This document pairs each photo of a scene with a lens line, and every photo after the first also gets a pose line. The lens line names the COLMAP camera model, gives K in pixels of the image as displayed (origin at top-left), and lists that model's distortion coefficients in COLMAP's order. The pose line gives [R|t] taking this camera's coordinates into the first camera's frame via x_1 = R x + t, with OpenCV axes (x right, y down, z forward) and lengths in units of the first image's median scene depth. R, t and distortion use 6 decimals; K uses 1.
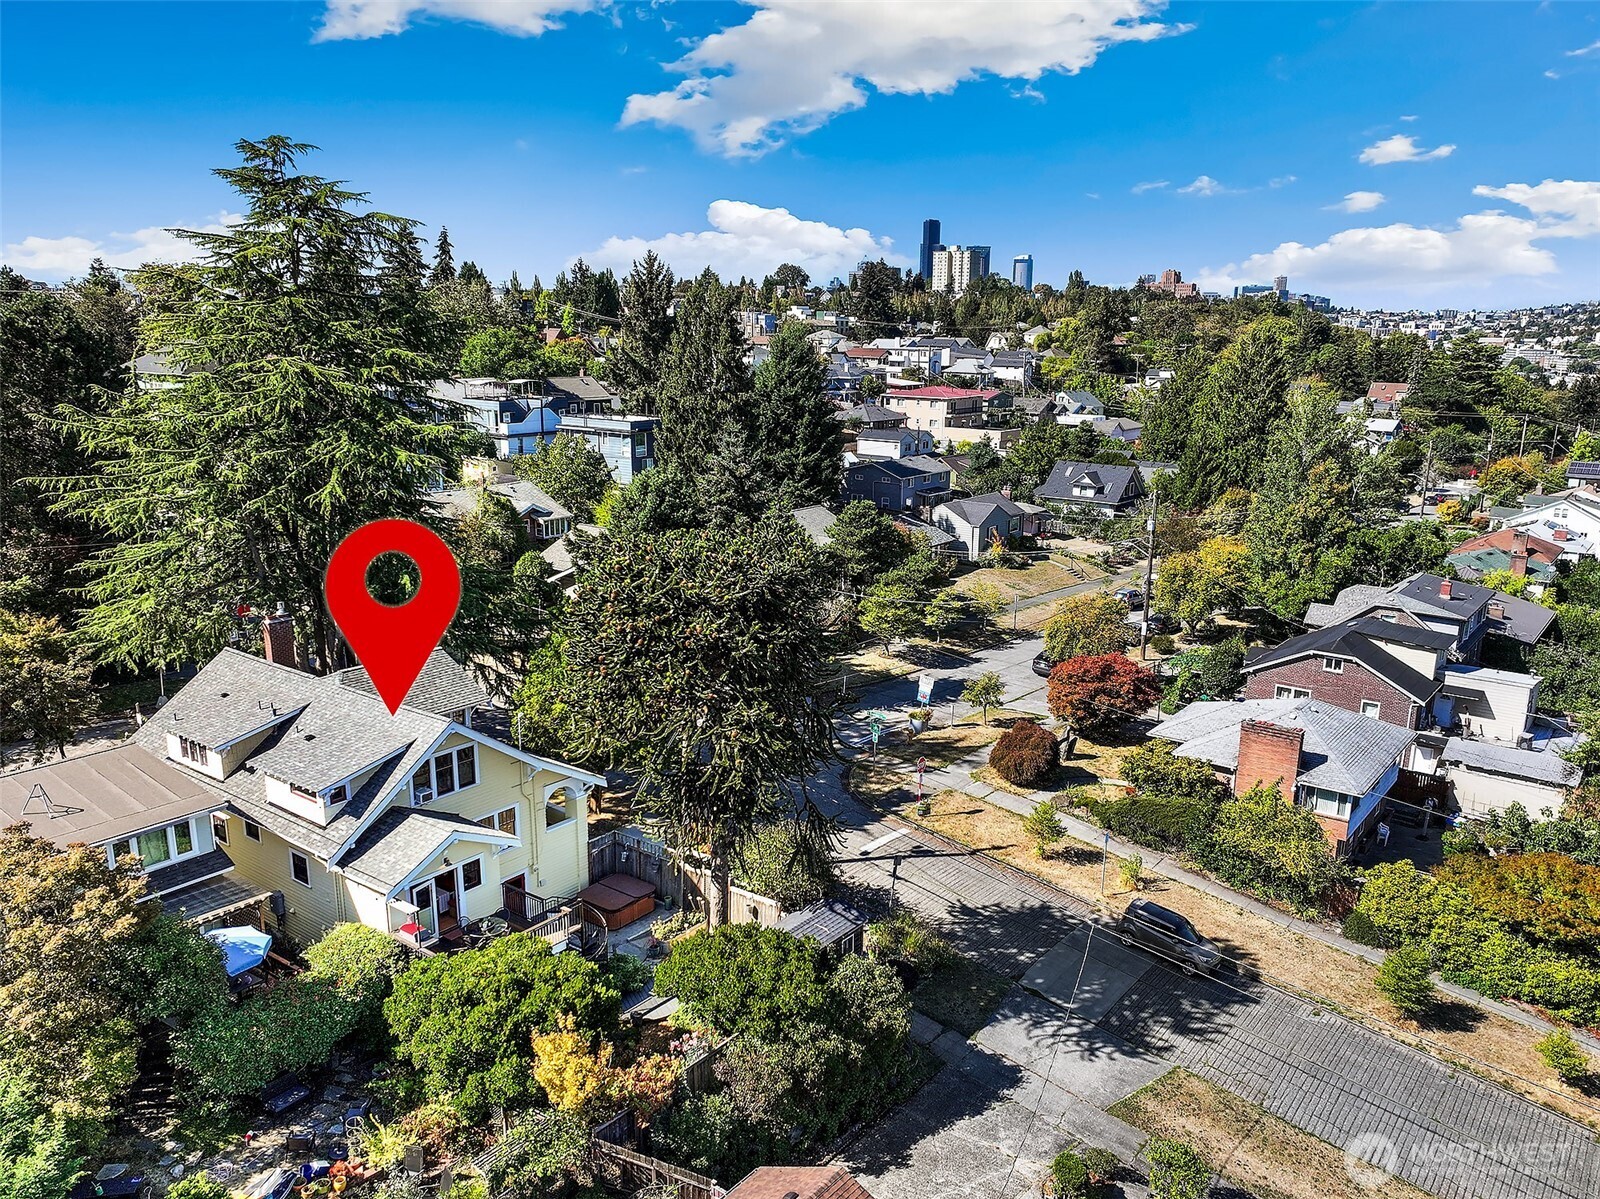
lens RADIAL K [[1249.3, 0, 832.9], [0, 1249.3, 644.1], [0, 0, 1]] dist [0.004478, 0.001392]
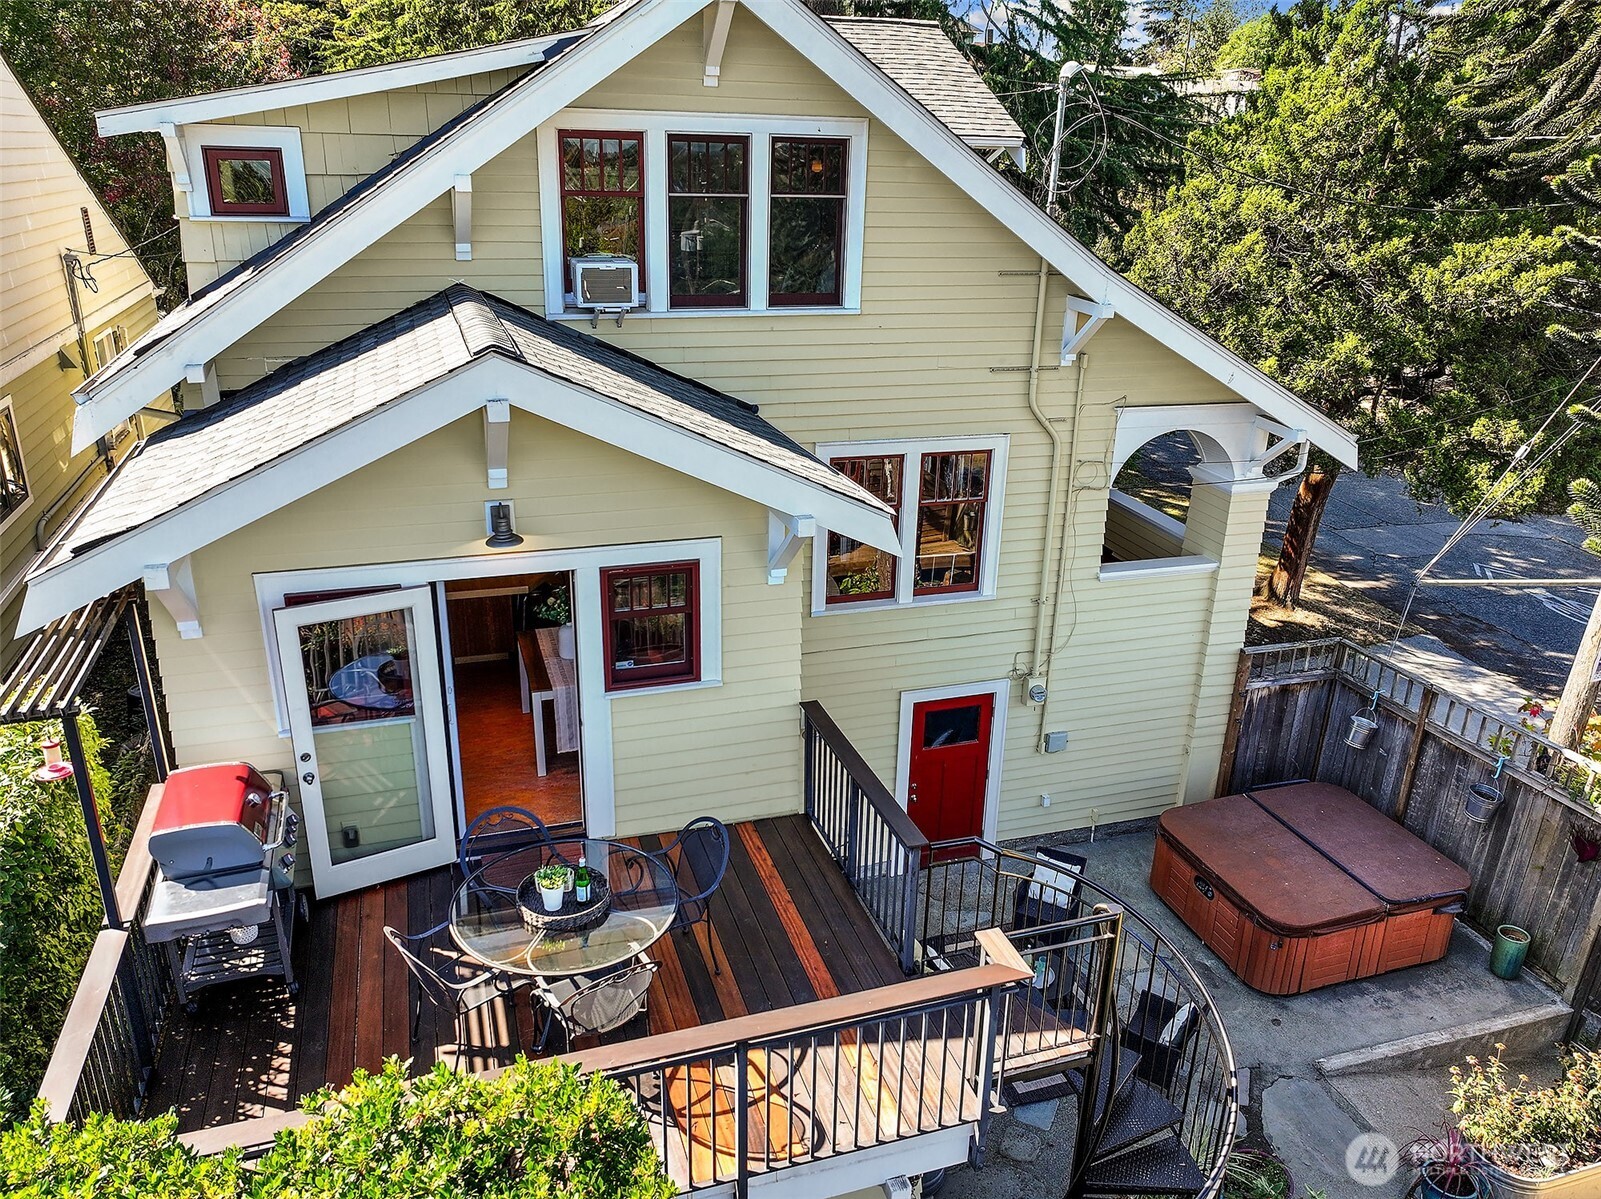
lens RADIAL K [[1166.3, 0, 800.5], [0, 1166.3, 599.5], [0, 0, 1]] dist [0.002713, 0.002825]
pose [[0.813908, 0.211649, -0.541071, -0.155899], [-0.160700, 0.976963, 0.140421, 0.144357], [0.558327, -0.027340, 0.829170, 0.828600]]
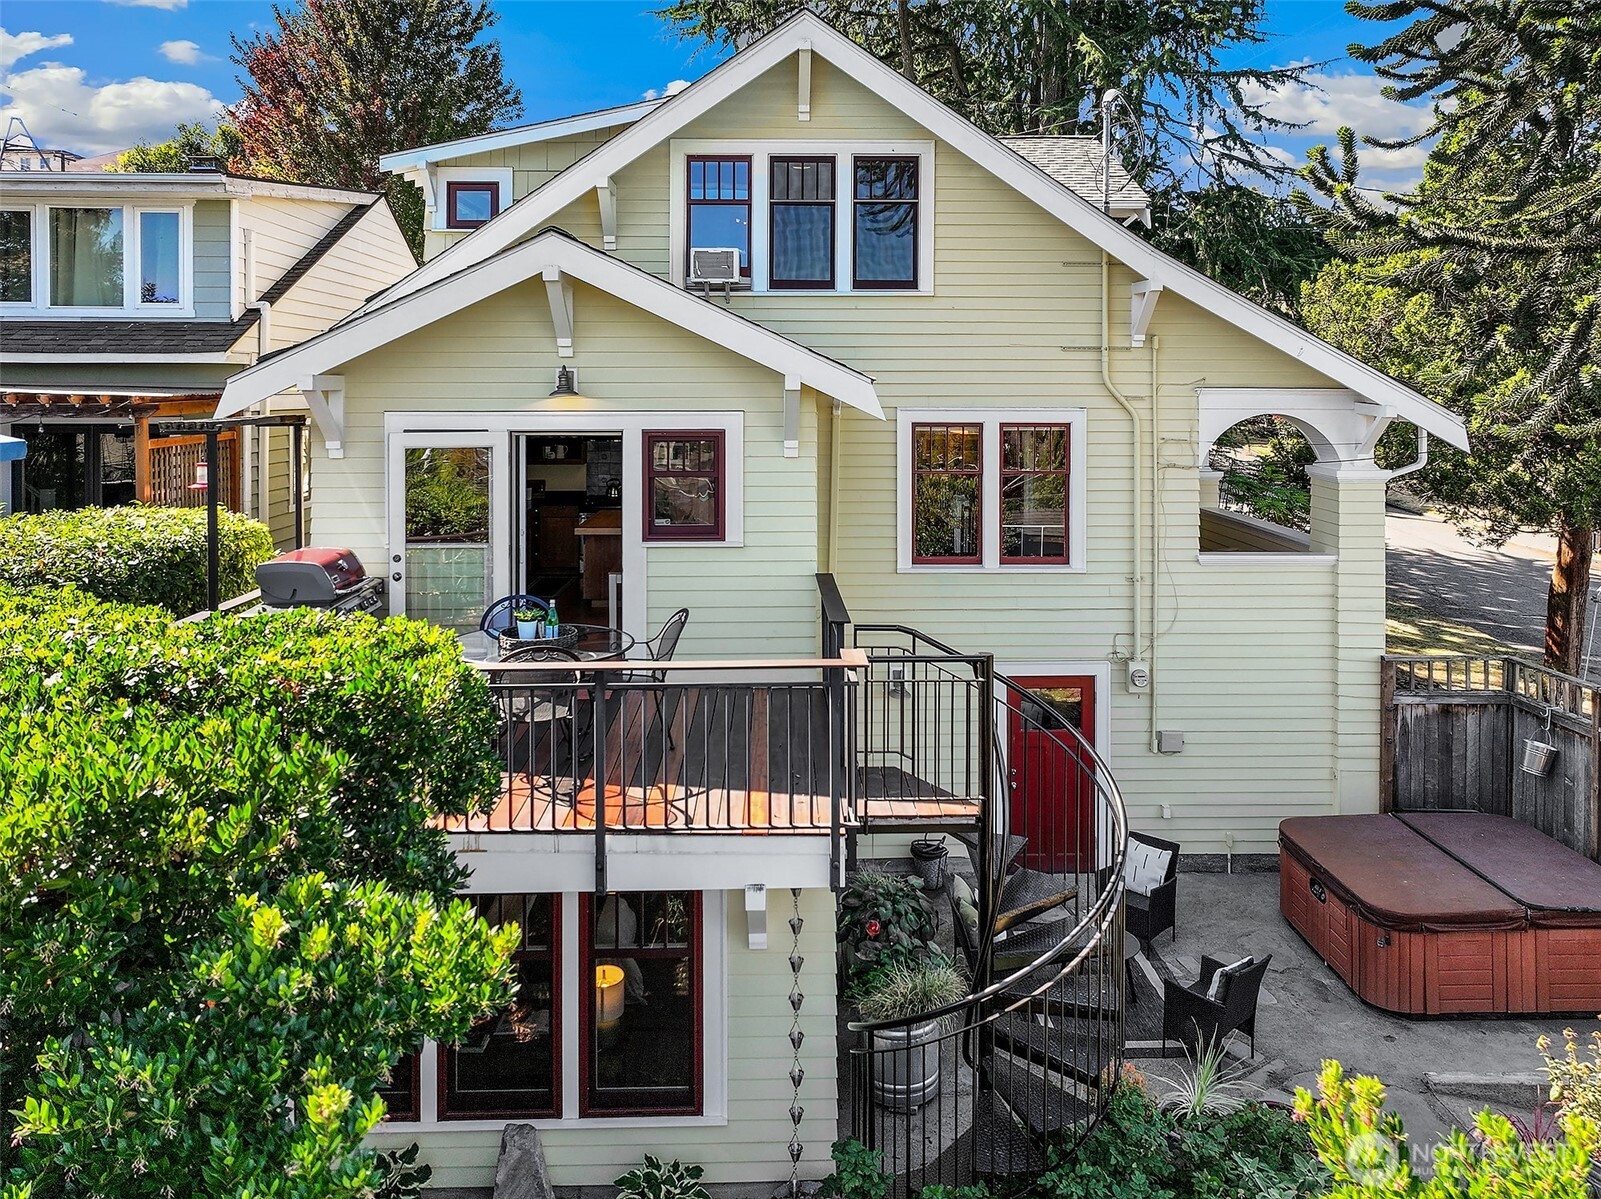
lens RADIAL K [[1191.8, 0, 796.3], [0, 1191.8, 403.5], [0, 0, 1]] dist [0.005158, 0.005017]
pose [[0.611080, -0.002315, -0.791566, -0.078001], [-0.199498, 0.967265, -0.156839, 0.197930], [0.766017, 0.253757, 0.590614, 0.849651]]
